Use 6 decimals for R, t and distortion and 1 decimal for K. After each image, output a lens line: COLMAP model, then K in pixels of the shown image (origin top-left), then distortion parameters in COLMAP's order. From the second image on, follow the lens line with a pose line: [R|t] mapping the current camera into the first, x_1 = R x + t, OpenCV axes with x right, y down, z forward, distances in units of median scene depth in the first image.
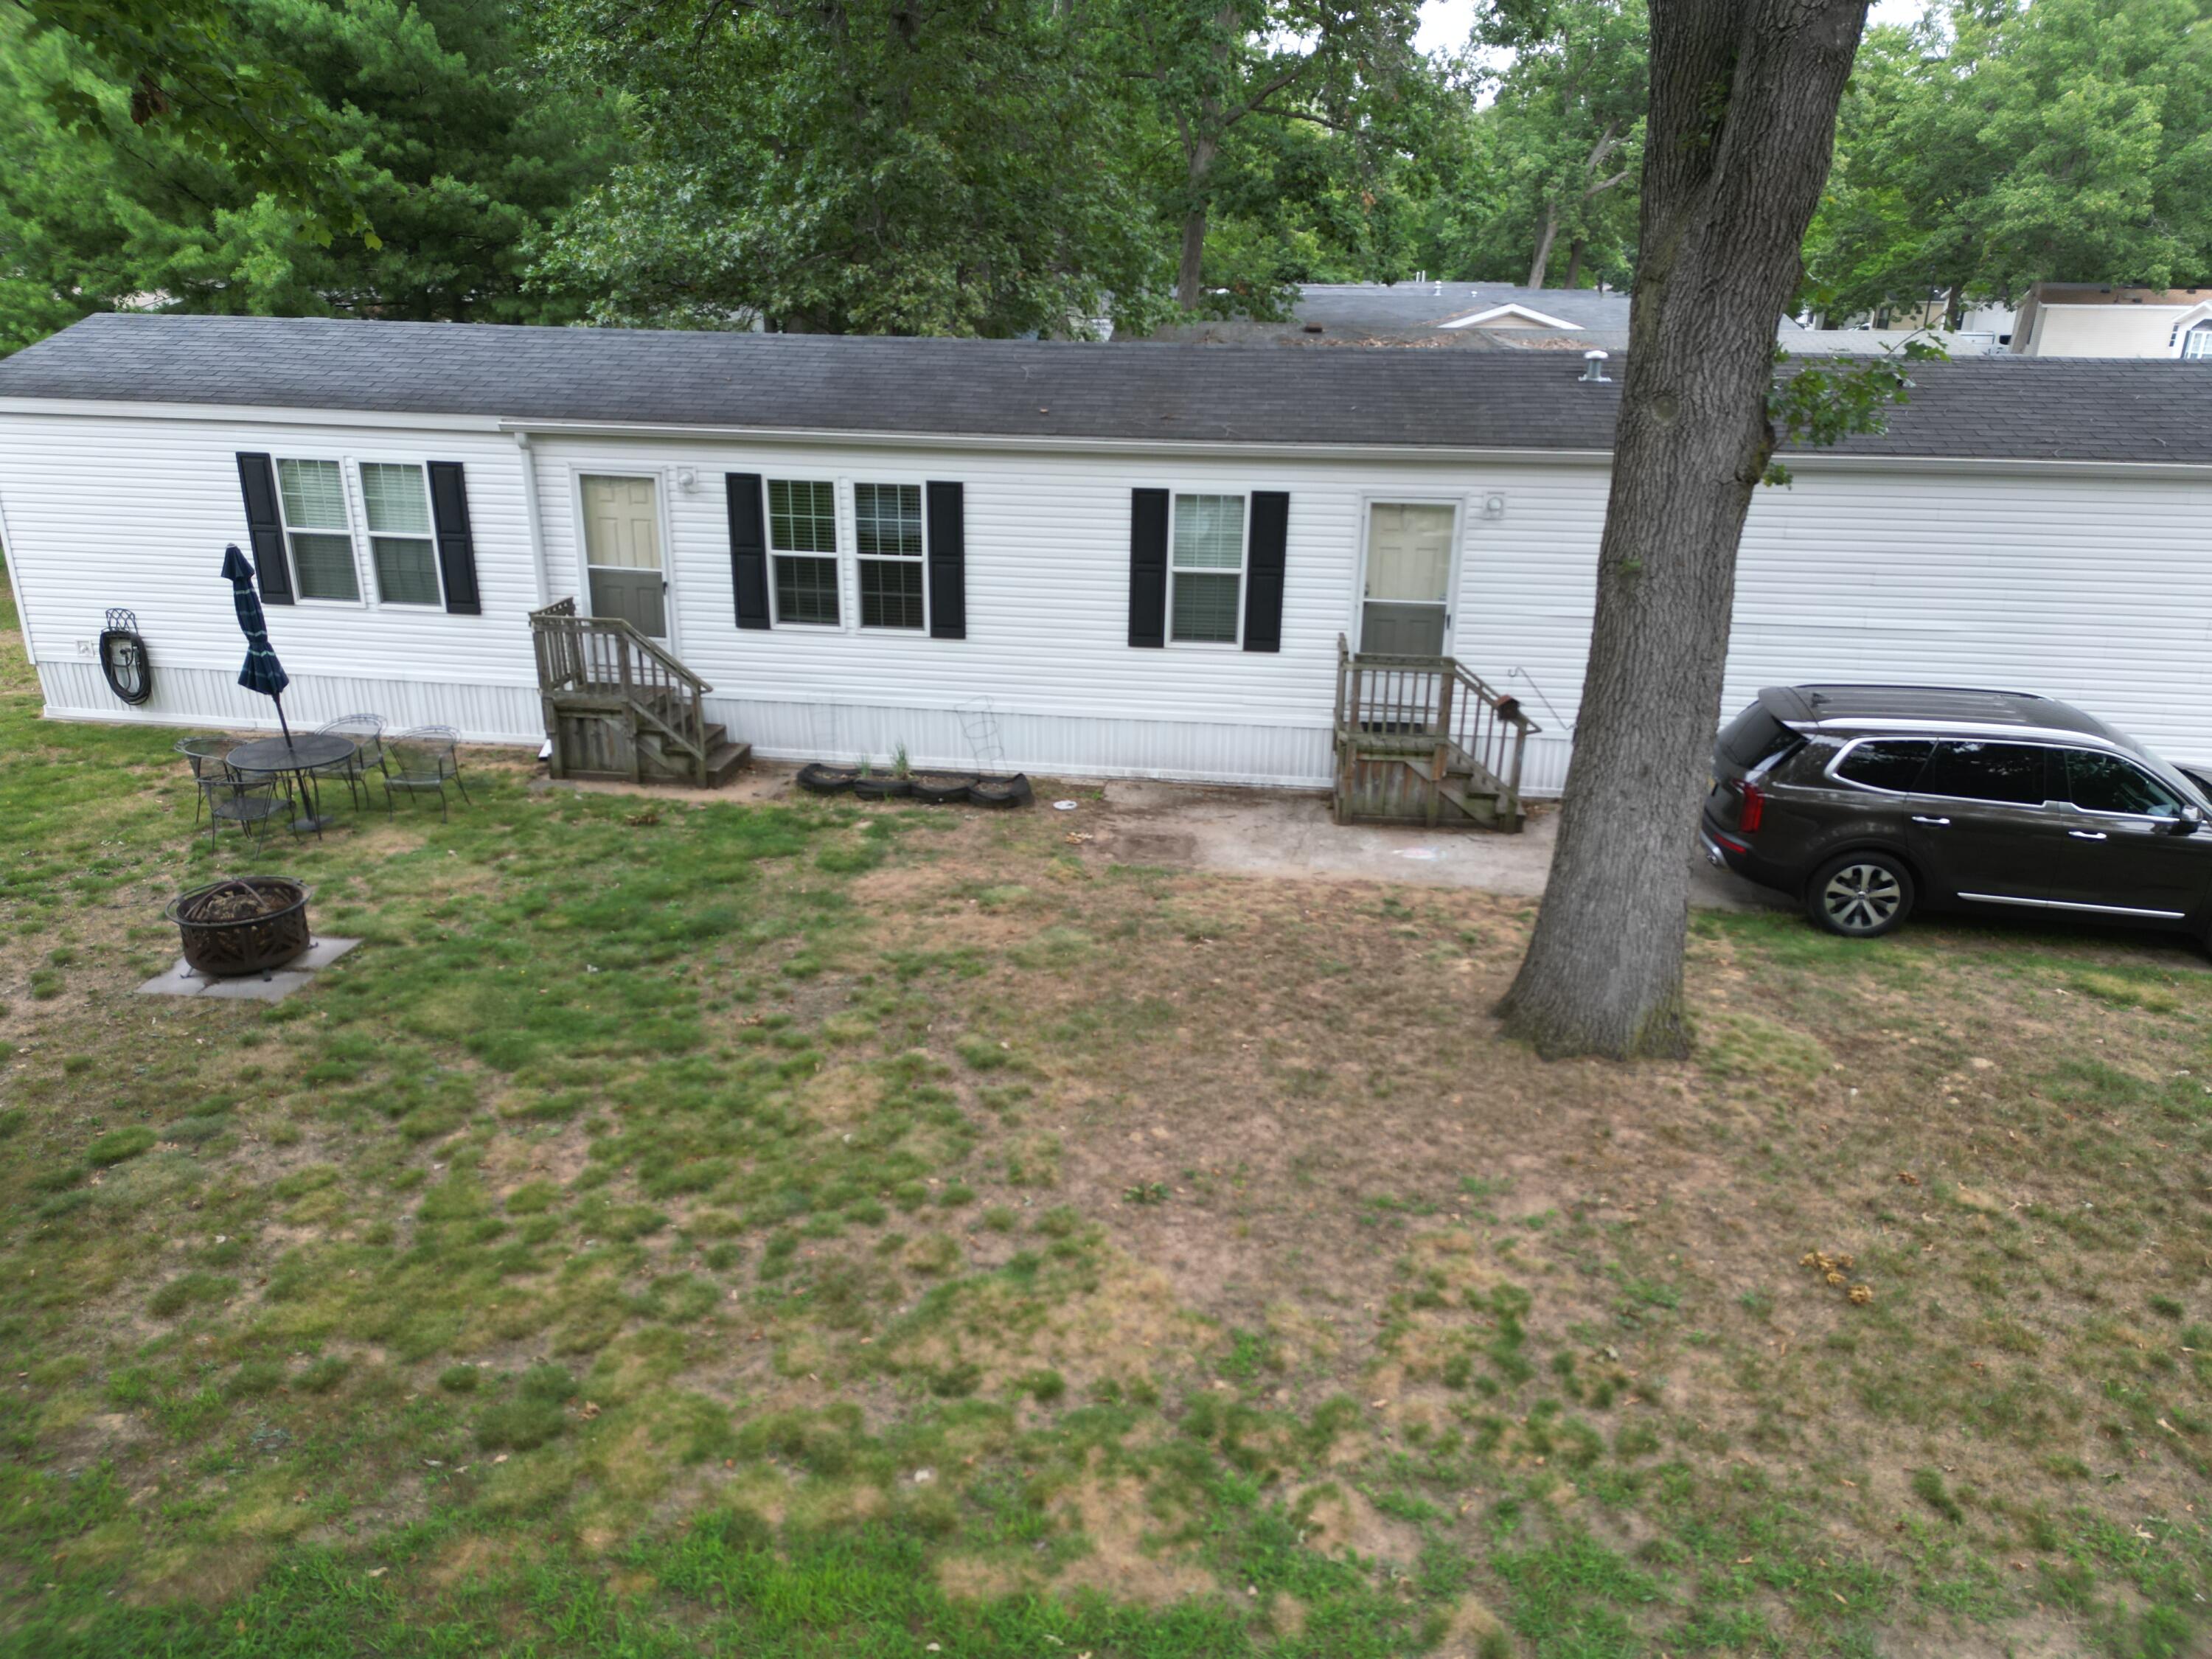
lens RADIAL K [[1522.7, 0, 1106.0], [0, 1522.7, 829.5], [0, 0, 1]] dist [0.086261, -0.094282]
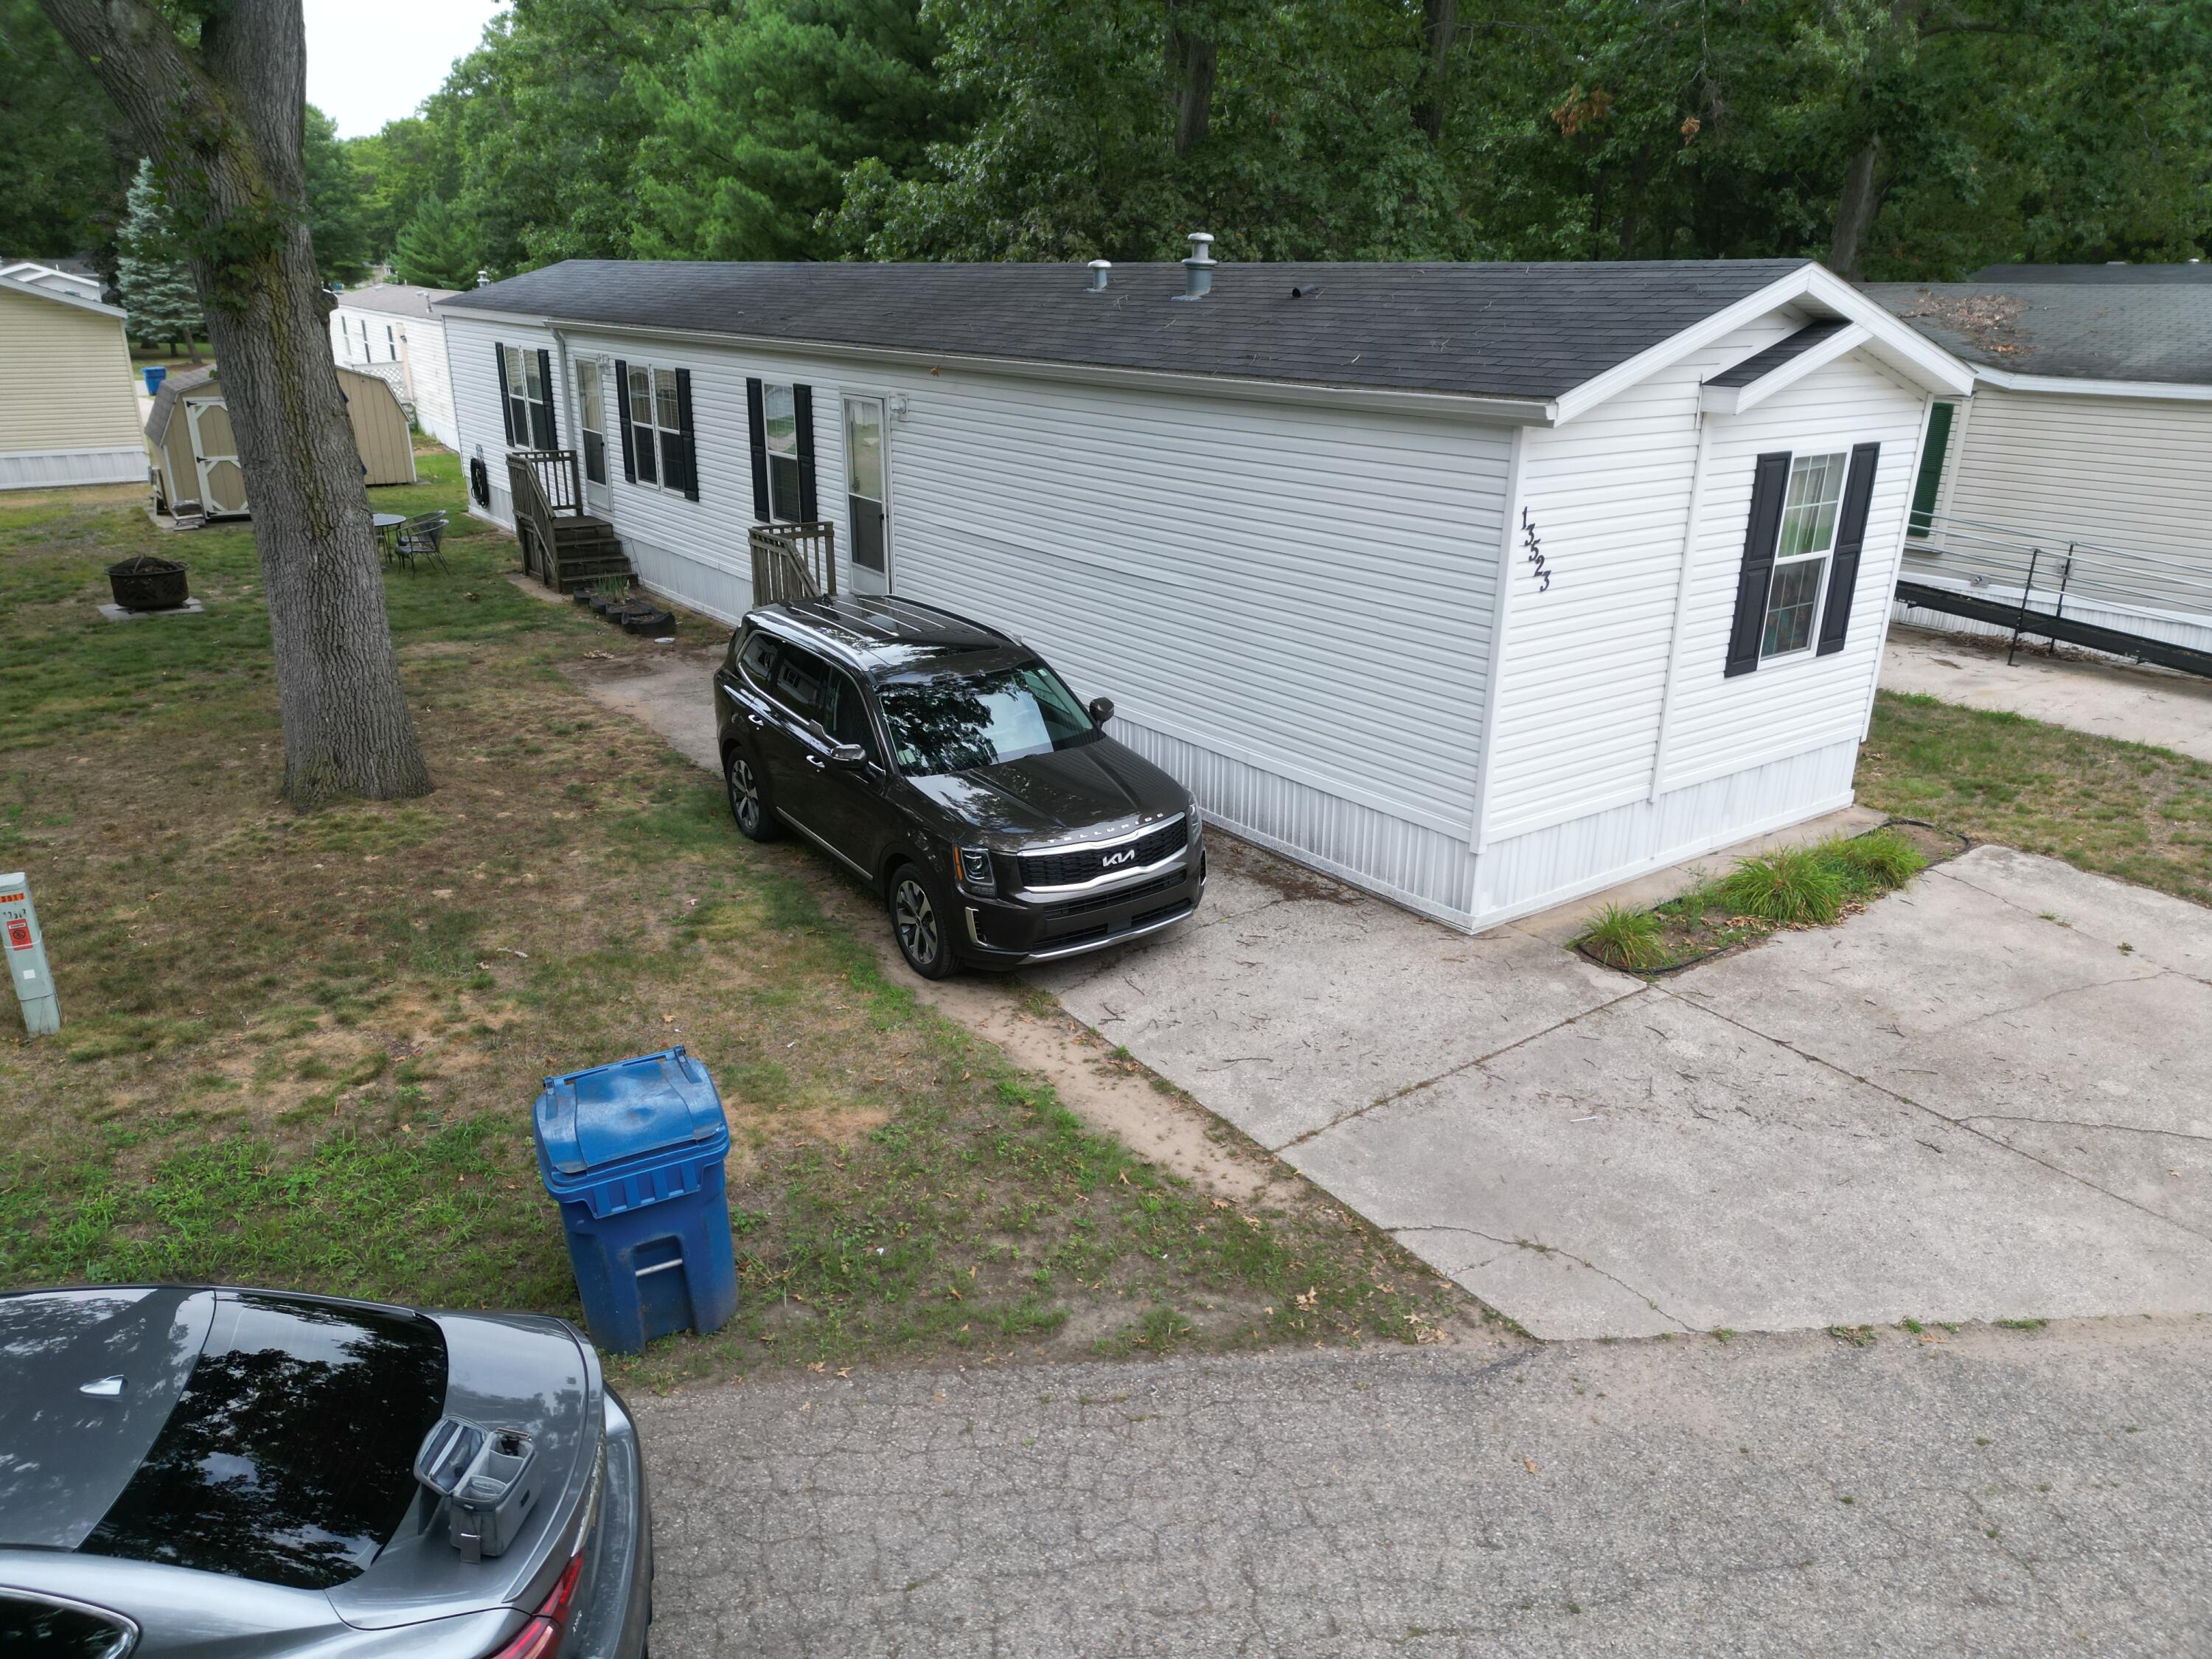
lens RADIAL K [[1545.5, 0, 1106.0], [0, 1545.5, 829.5], [0, 0, 1]] dist [0.070052, -0.069749]
pose [[0.691850, 0.232859, -0.683462, 1.072326], [-0.242474, 0.966527, 0.083851, -0.058493], [0.680111, 0.107709, 0.725154, 0.366267]]
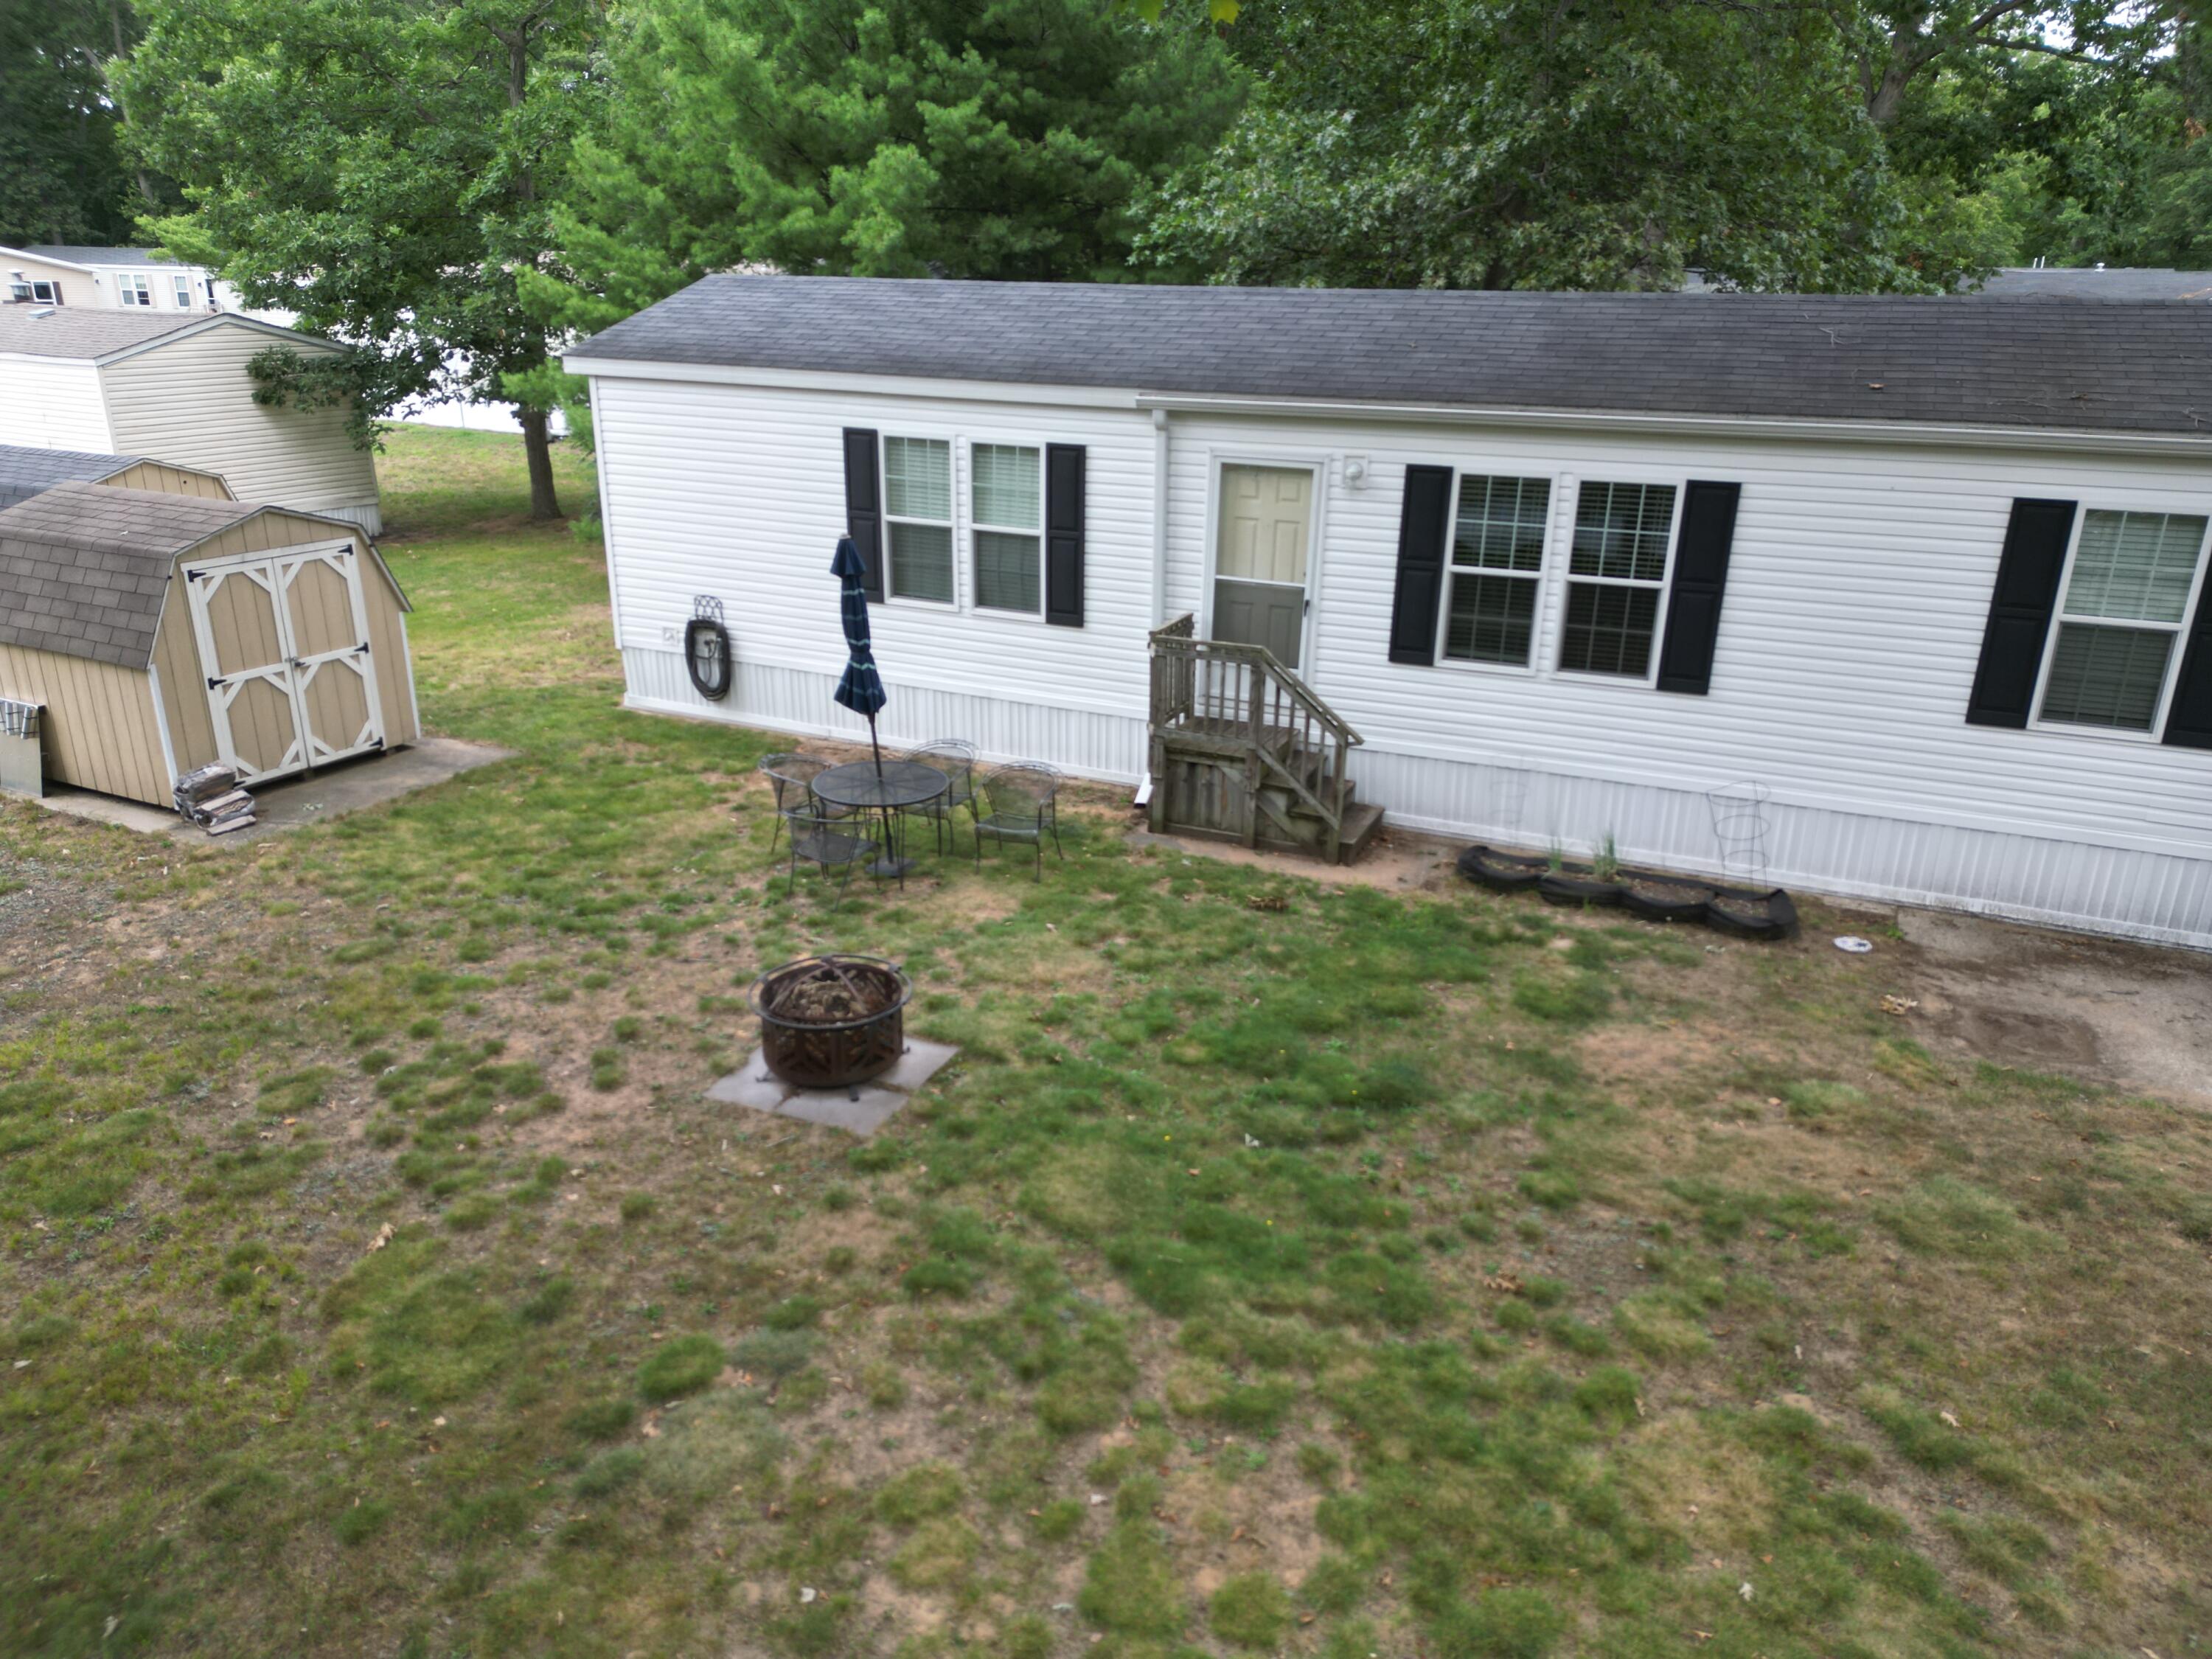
lens RADIAL K [[1522.7, 0, 1106.0], [0, 1522.7, 829.5], [0, 0, 1]] dist [0.086261, -0.094282]
pose [[0.956230, 0.097638, -0.275847, -0.163615], [-0.097785, 0.995119, 0.013256, -0.044361], [0.275795, 0.014297, 0.961110, 0.217519]]
